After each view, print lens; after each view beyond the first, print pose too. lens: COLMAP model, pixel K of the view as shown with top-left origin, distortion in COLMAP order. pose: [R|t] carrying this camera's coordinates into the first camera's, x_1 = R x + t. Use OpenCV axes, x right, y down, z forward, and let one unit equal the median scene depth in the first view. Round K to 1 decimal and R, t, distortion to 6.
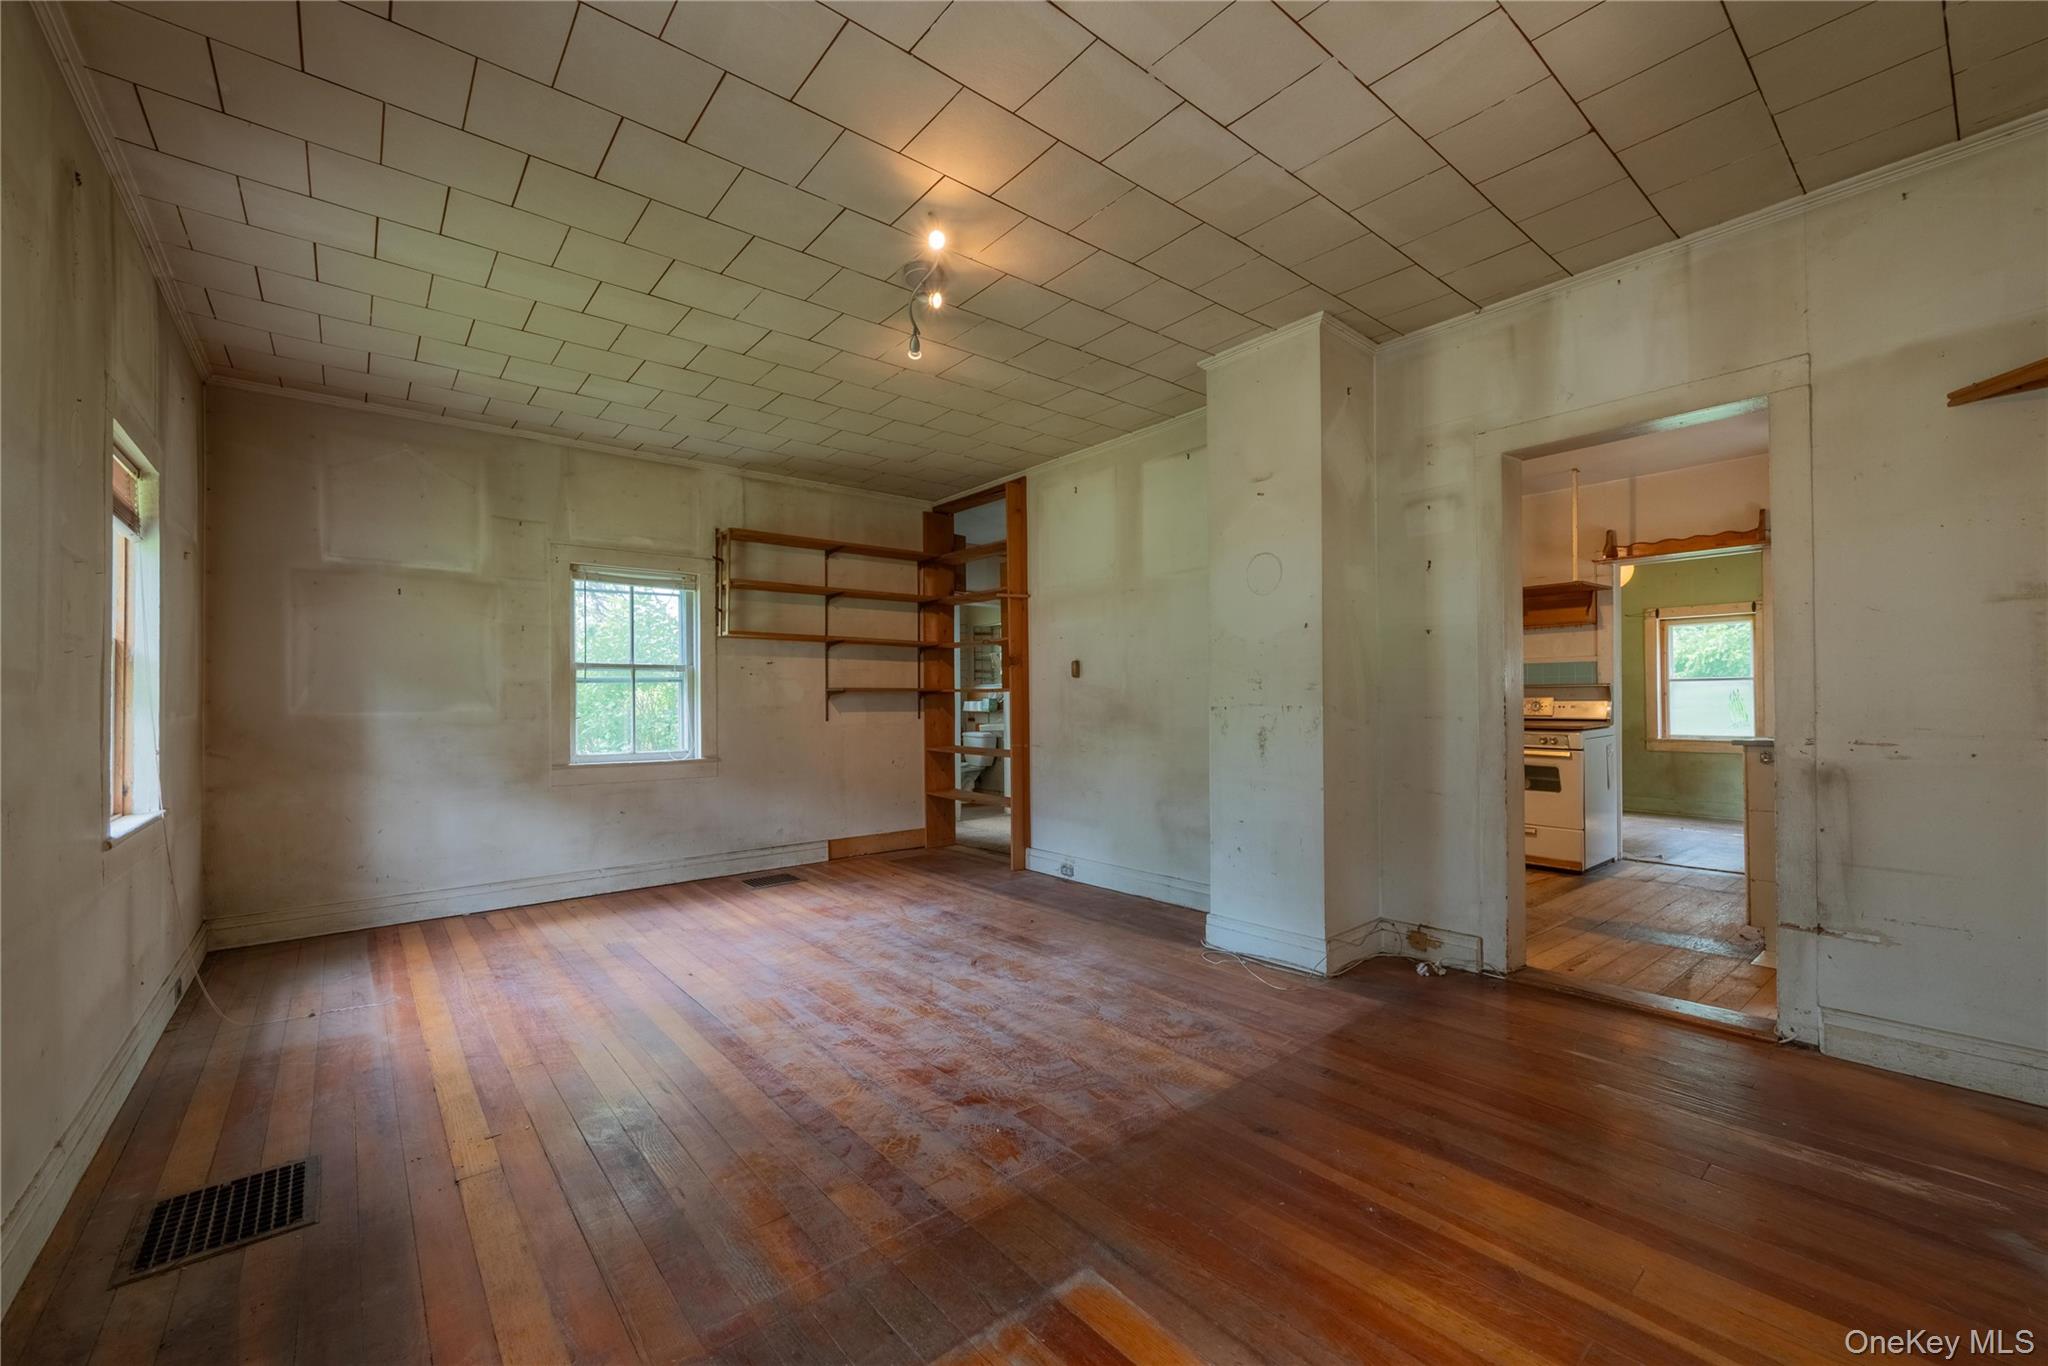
lens RADIAL K [[809.3, 0, 1007.8], [0, 809.3, 695.5], [0, 0, 1]] dist [-0.003838, 0.001200]
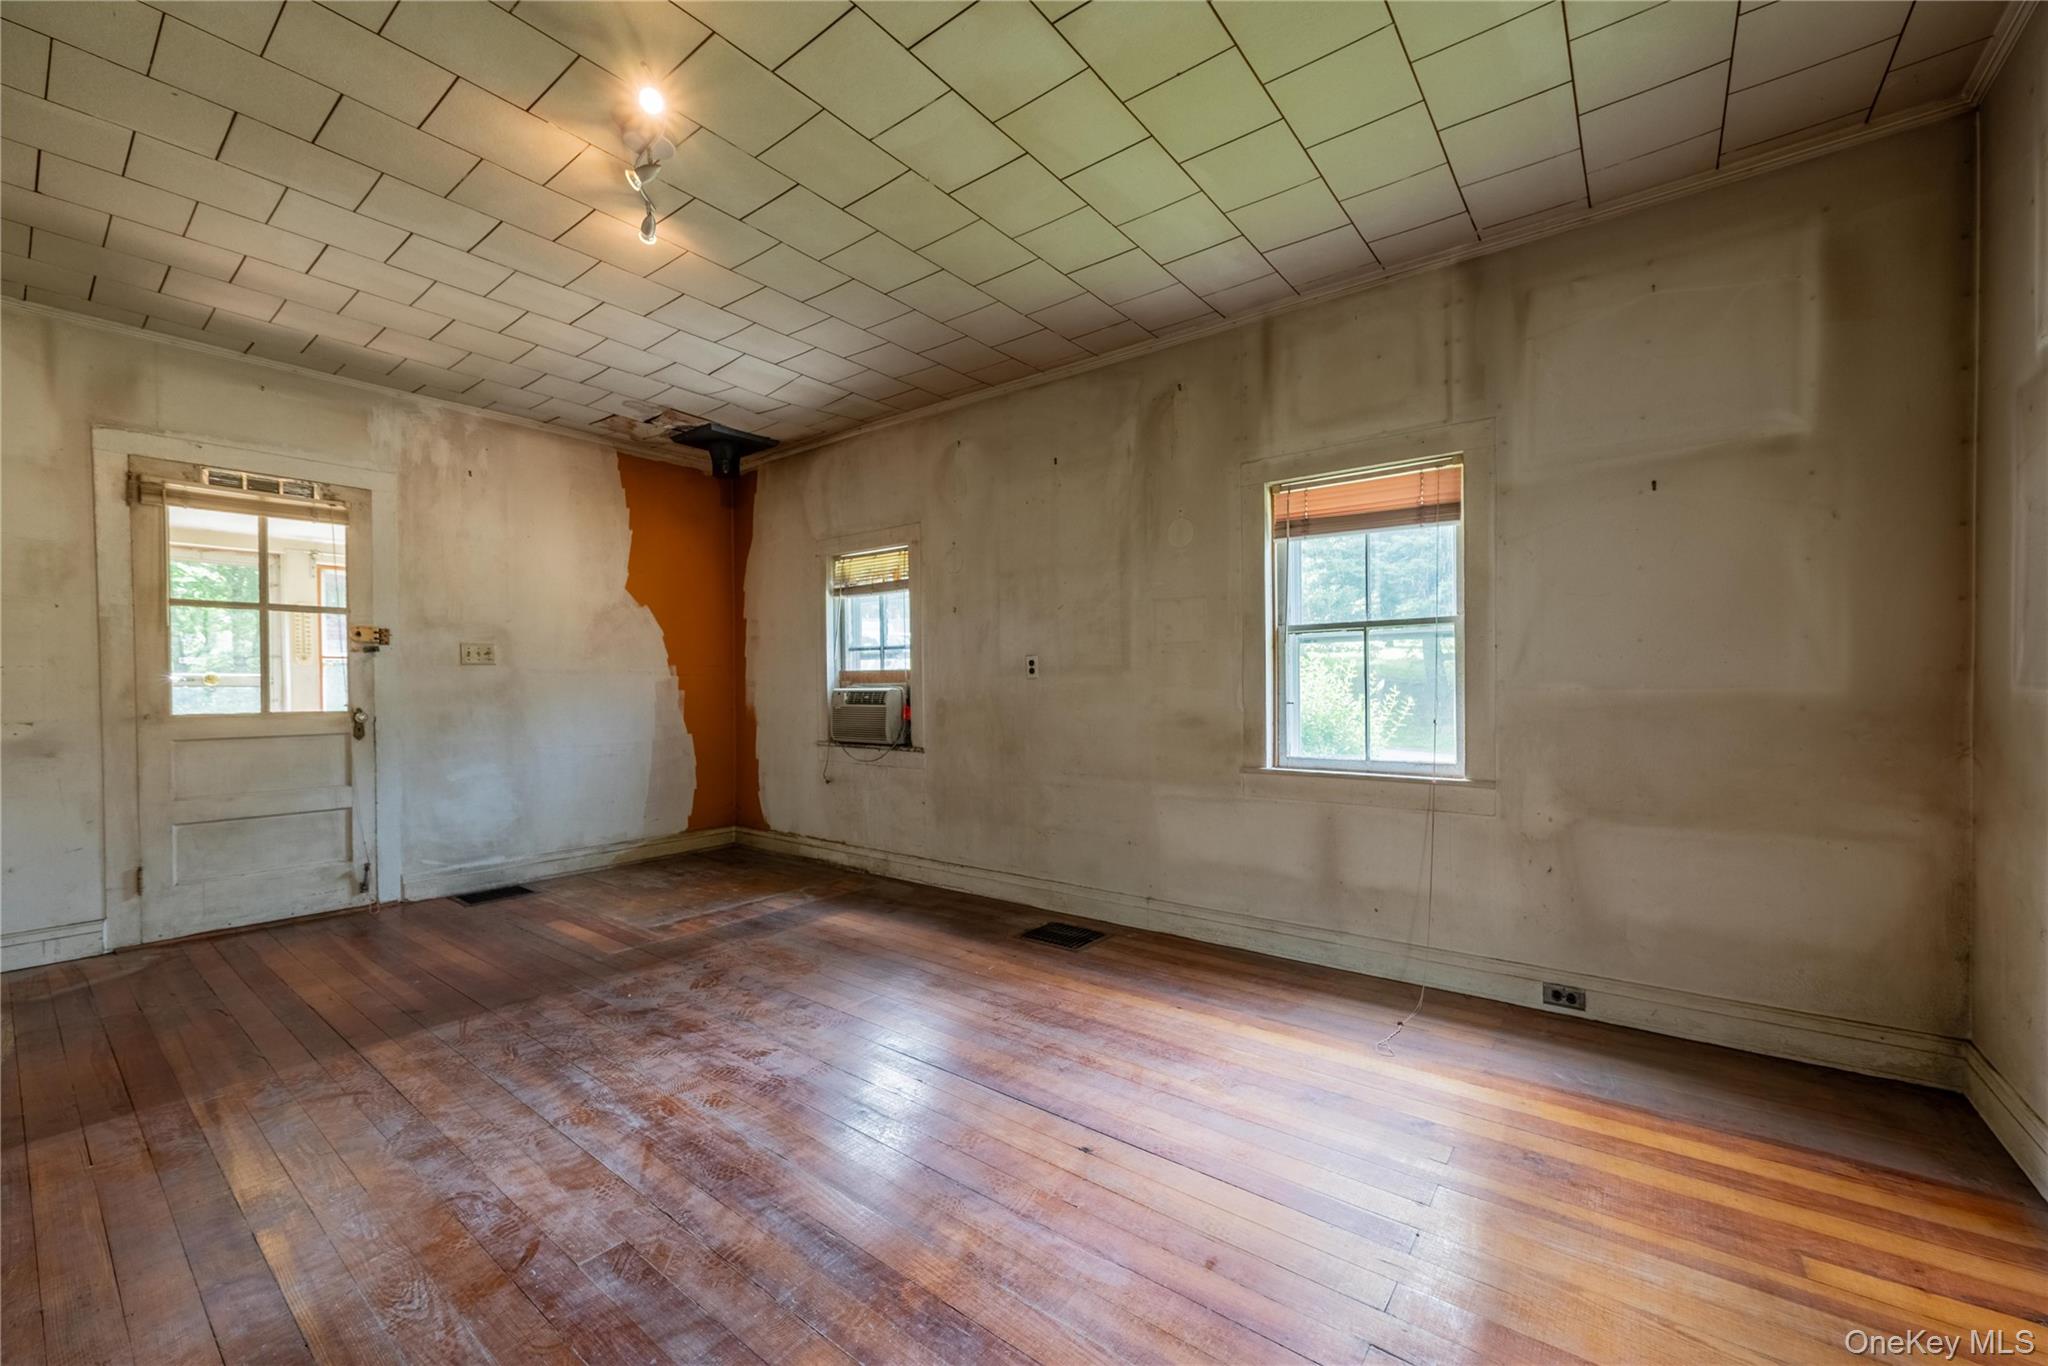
lens RADIAL K [[809.3, 0, 1031.3], [0, 809.3, 699.9], [0, 0, 1]] dist [-0.003838, 0.001200]
pose [[-0.969762, 0.020861, -0.243157, -0.215670], [0.017822, 0.999733, 0.014693, 0.012861], [0.243399, 0.009915, -0.969876, 1.523168]]
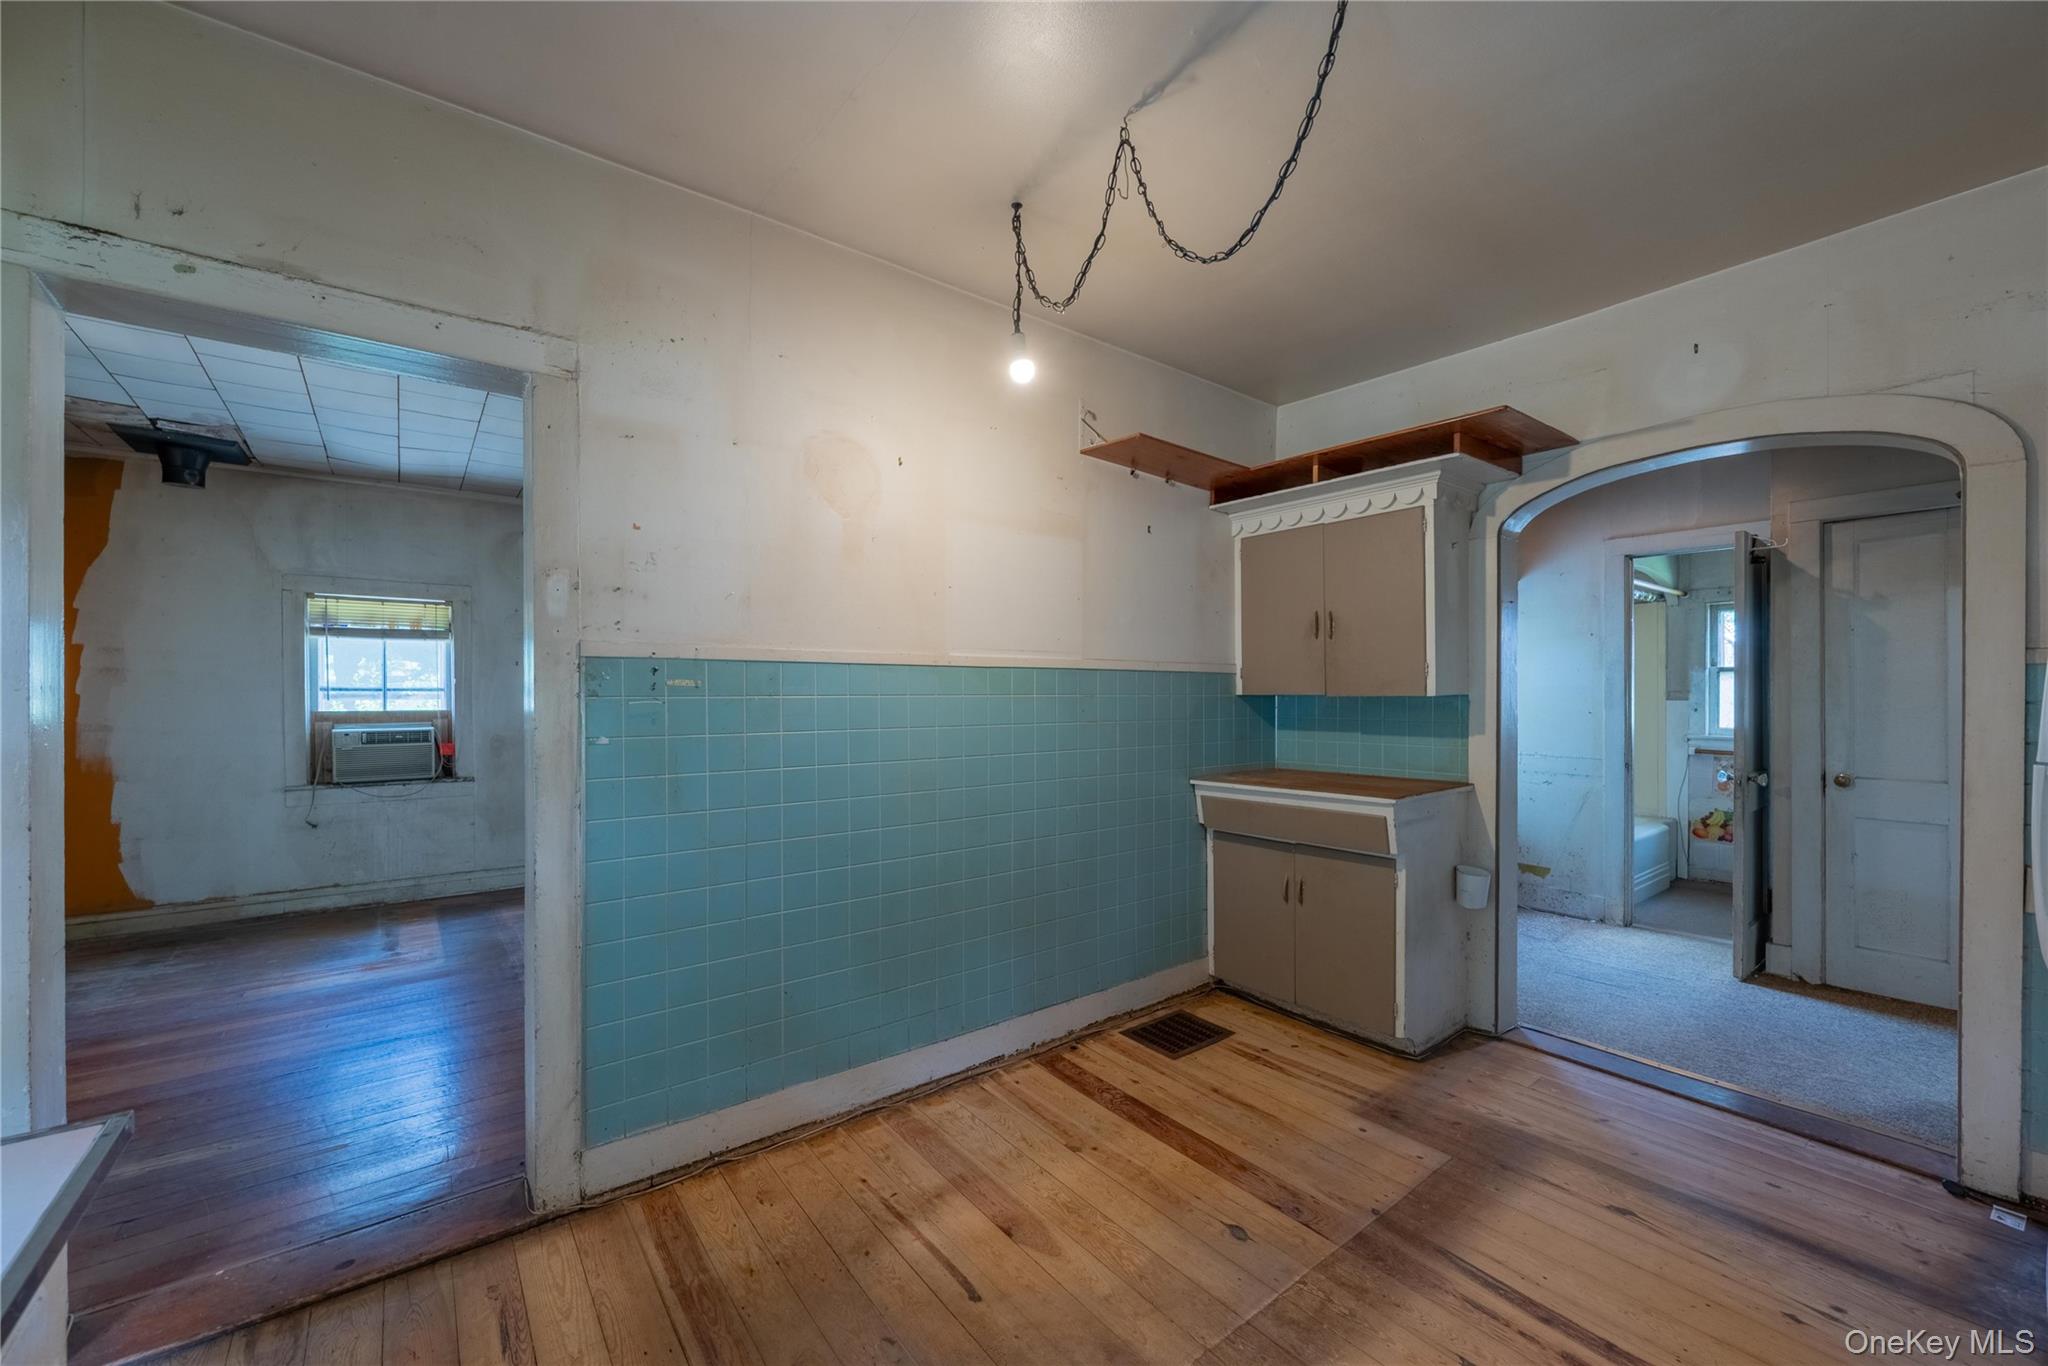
lens RADIAL K [[809.3, 0, 1043.5], [0, 809.3, 697.2], [0, 0, 1]] dist [-0.003838, 0.001200]
pose [[-0.001385, 0.013924, -0.999902, 1.170408], [0.011774, 0.999834, 0.013907, -0.053966], [0.999930, -0.011754, -0.001549, 1.302854]]
